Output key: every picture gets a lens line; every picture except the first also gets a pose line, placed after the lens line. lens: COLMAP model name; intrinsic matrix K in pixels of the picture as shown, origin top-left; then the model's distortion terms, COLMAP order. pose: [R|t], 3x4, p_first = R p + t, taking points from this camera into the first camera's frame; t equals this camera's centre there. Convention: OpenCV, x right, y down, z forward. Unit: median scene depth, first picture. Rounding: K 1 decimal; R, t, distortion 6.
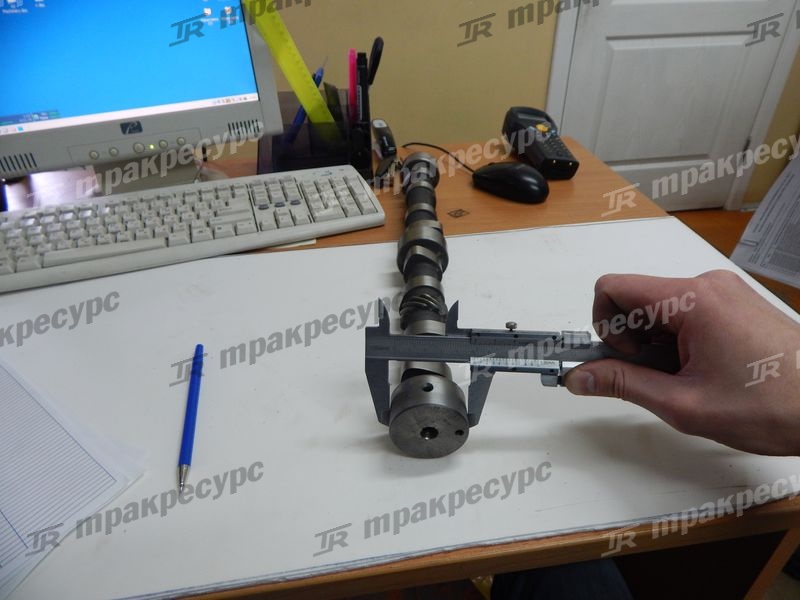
lens RADIAL K [[508.6, 0, 403.7], [0, 508.6, 298.8], [0, 0, 1]] dist [-0.001027, 0.011767]
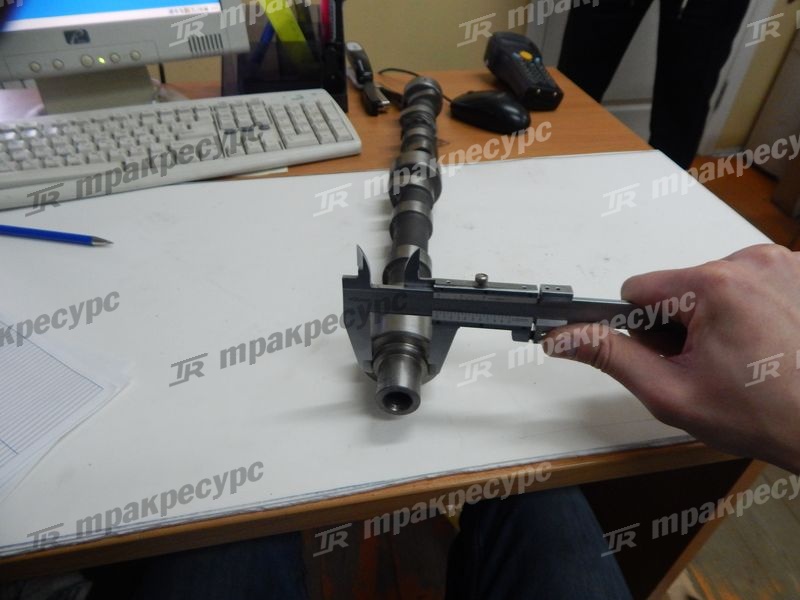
lens RADIAL K [[508.6, 0, 403.1], [0, 508.6, 297.3], [0, 0, 1]] dist [-0.001027, 0.011767]
pose [[0.998449, 0.003683, 0.055549, -0.010447], [-0.009298, 0.994826, 0.101169, 0.023599], [-0.054889, -0.101529, 0.993317, 0.030781]]
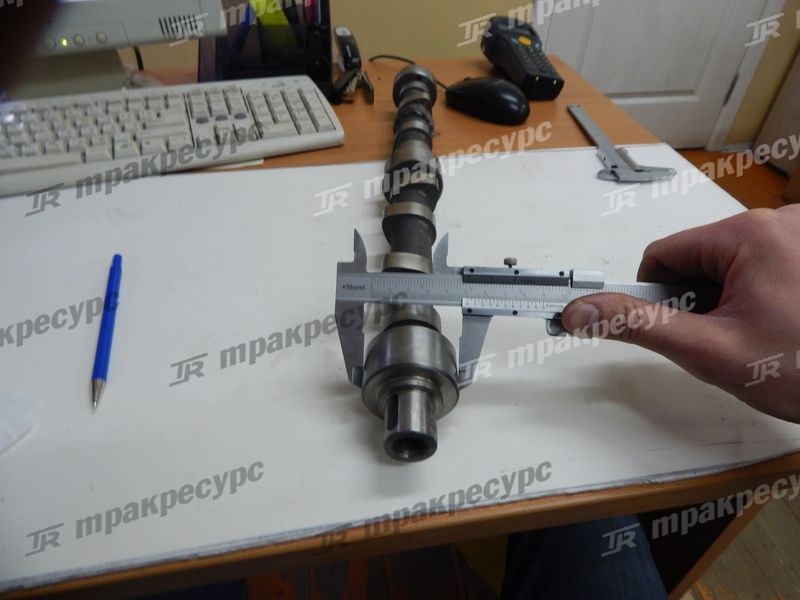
lens RADIAL K [[508.6, 0, 404.9], [0, 508.6, 297.9], [0, 0, 1]] dist [-0.001027, 0.011767]
pose [[0.998749, 0.008810, 0.049225, 0.027306], [-0.014345, 0.993462, 0.113259, 0.015882], [-0.047905, -0.113824, 0.992345, 0.095182]]
